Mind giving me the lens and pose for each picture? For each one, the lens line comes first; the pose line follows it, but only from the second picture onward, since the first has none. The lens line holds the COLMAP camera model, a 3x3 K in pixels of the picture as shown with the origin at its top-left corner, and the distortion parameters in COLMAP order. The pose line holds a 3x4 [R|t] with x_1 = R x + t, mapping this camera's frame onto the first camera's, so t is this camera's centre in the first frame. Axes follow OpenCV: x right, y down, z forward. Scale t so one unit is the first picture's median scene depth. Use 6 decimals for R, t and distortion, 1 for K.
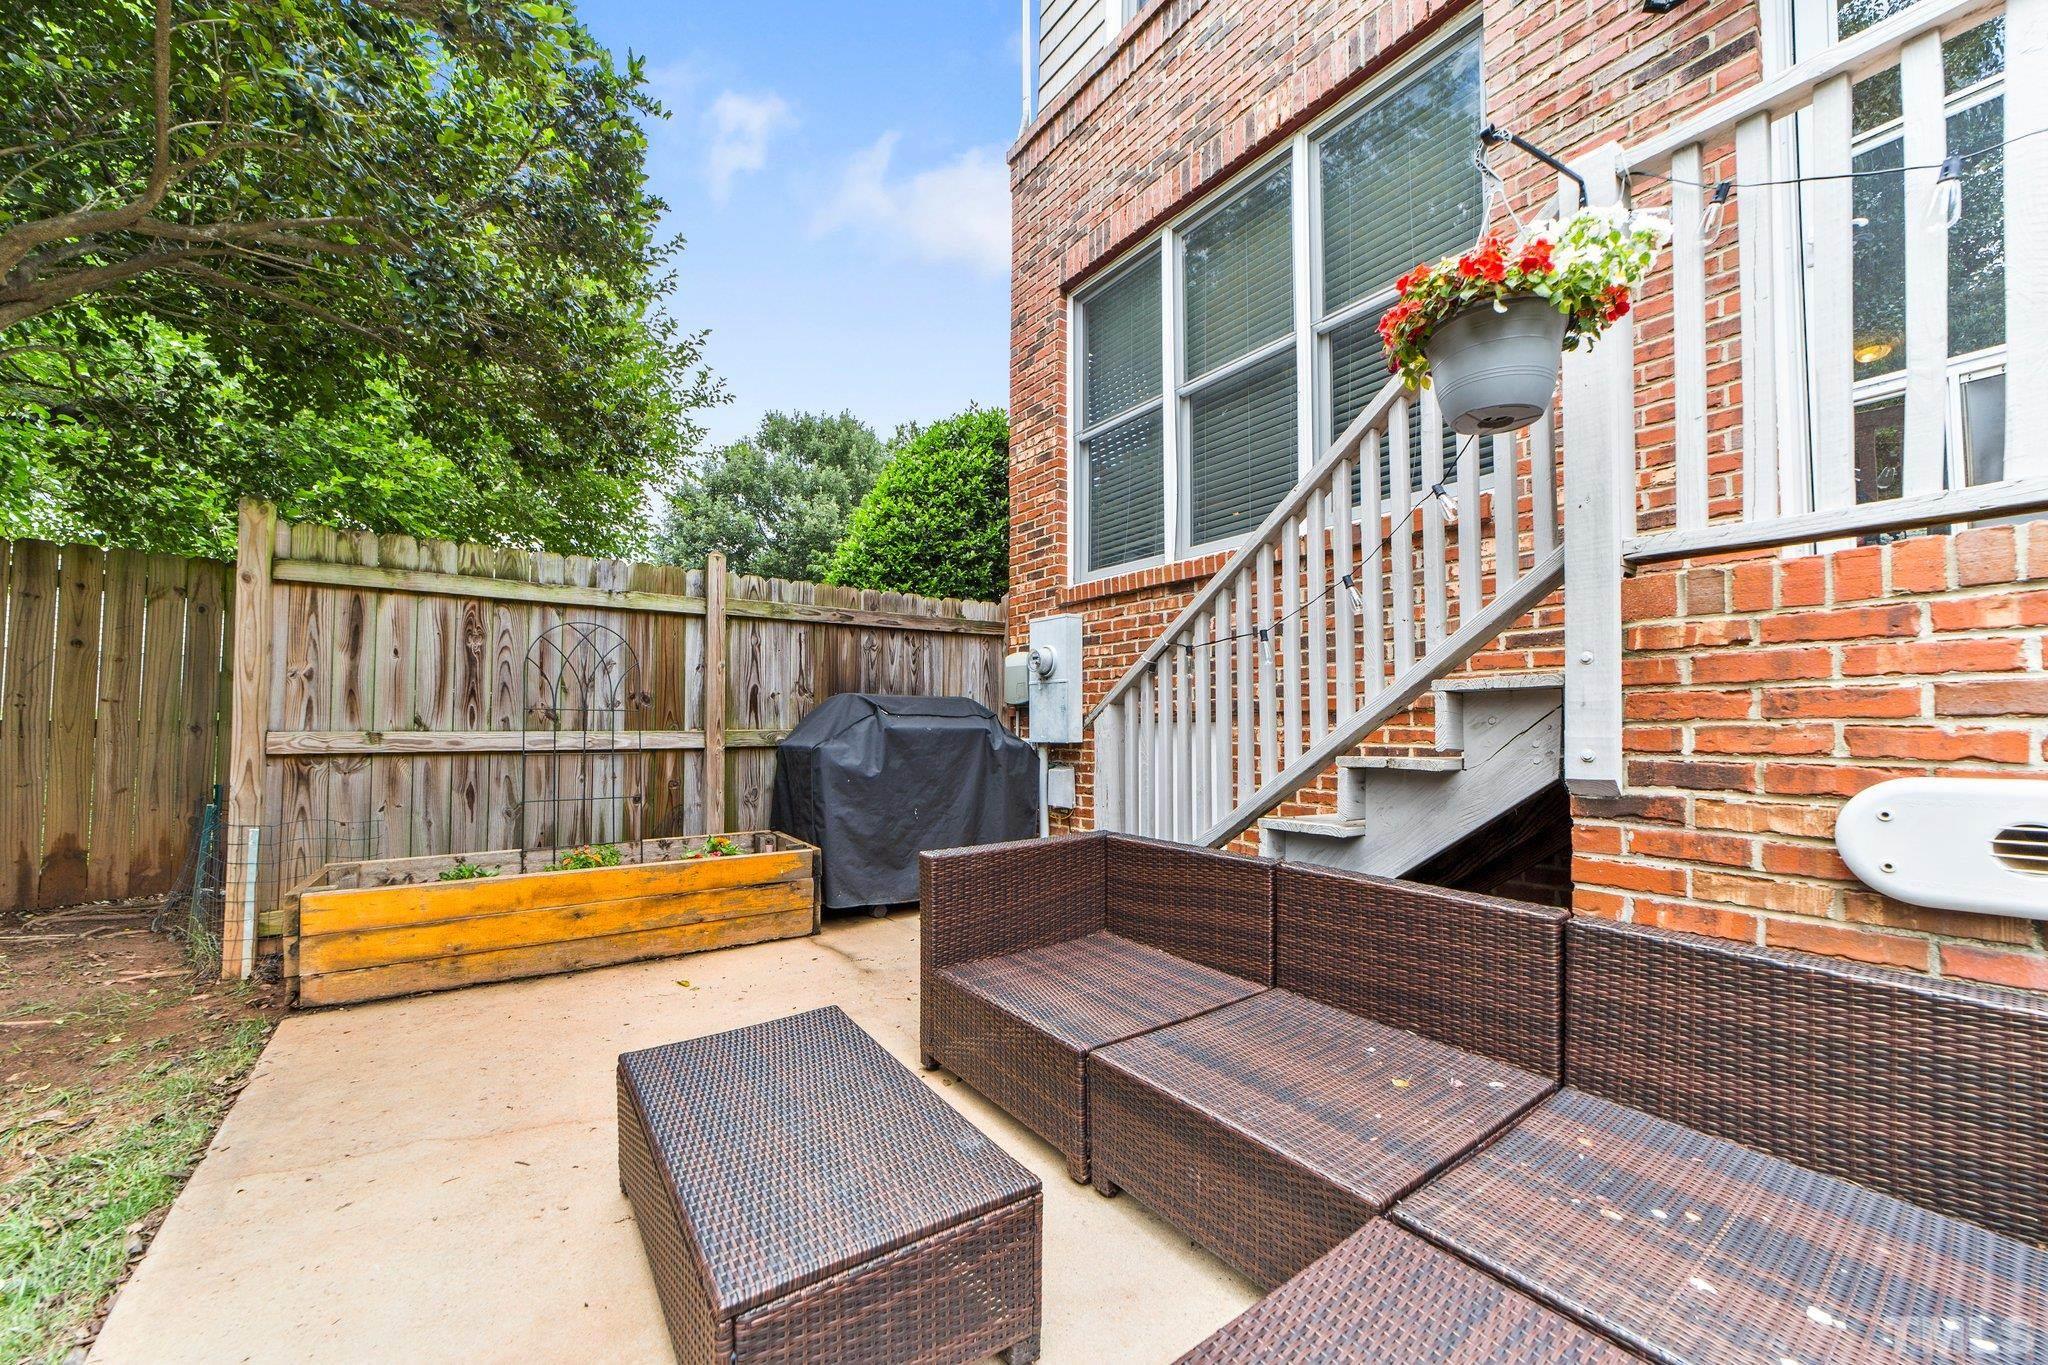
lens RADIAL K [[780.9, 0, 1024.0], [0, 780.9, 682.5], [0, 0, 1]] dist [-0.013856, 0.000001]
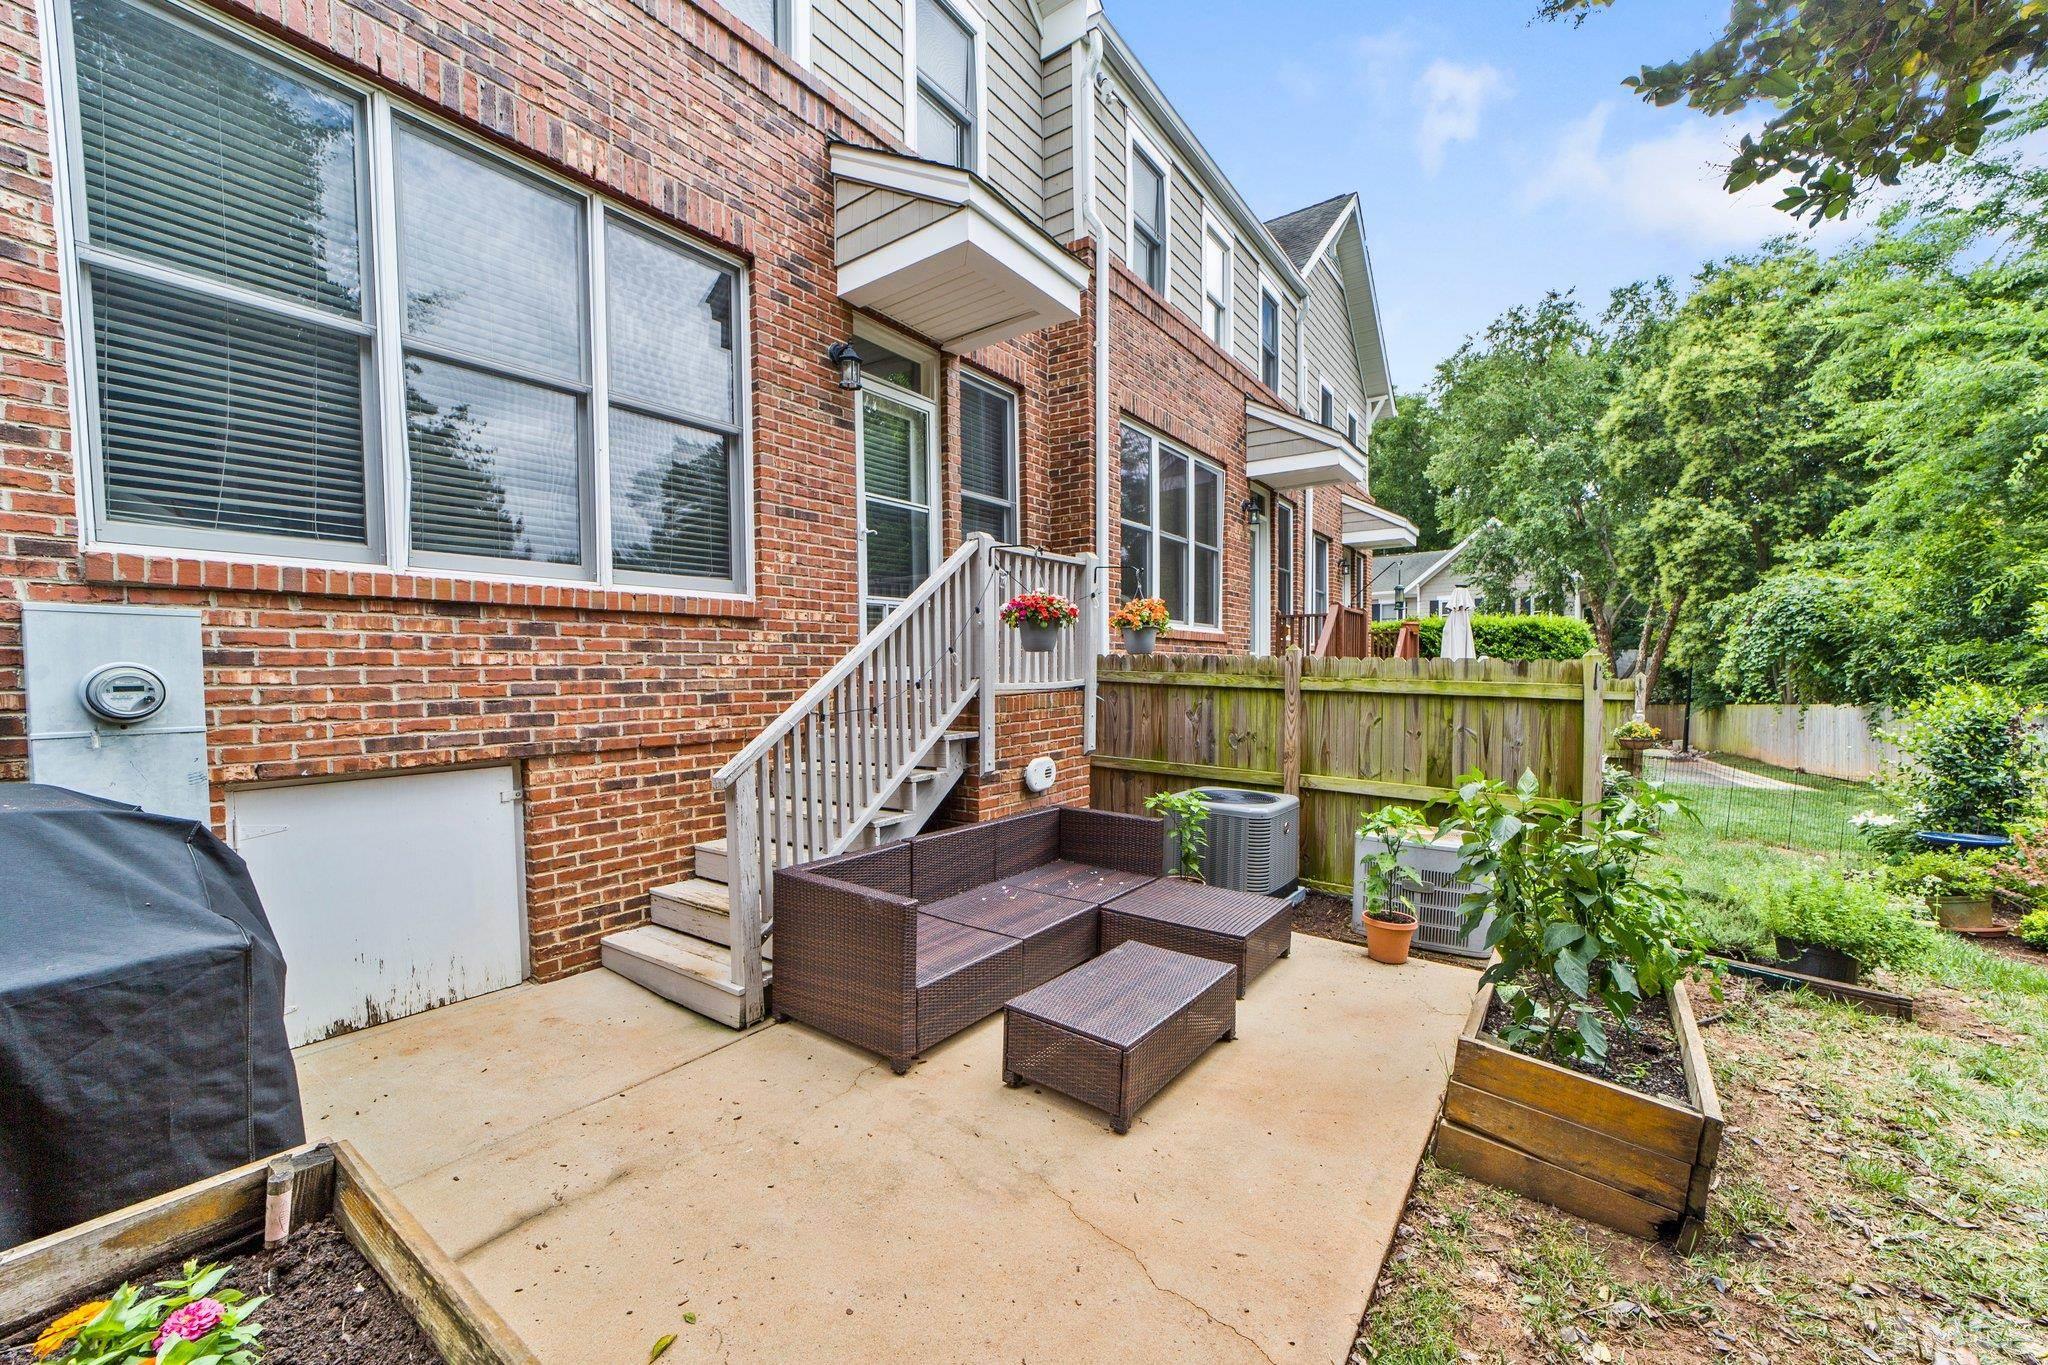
lens RADIAL K [[780.9, 0, 1024.0], [0, 780.9, 682.5], [0, 0, 1]] dist [-0.013856, 0.000001]
pose [[-0.313880, -0.010078, 0.949409, -0.986583], [-0.053430, 0.998547, -0.007065, -0.094650], [-0.947958, -0.052944, -0.313962, 0.899358]]
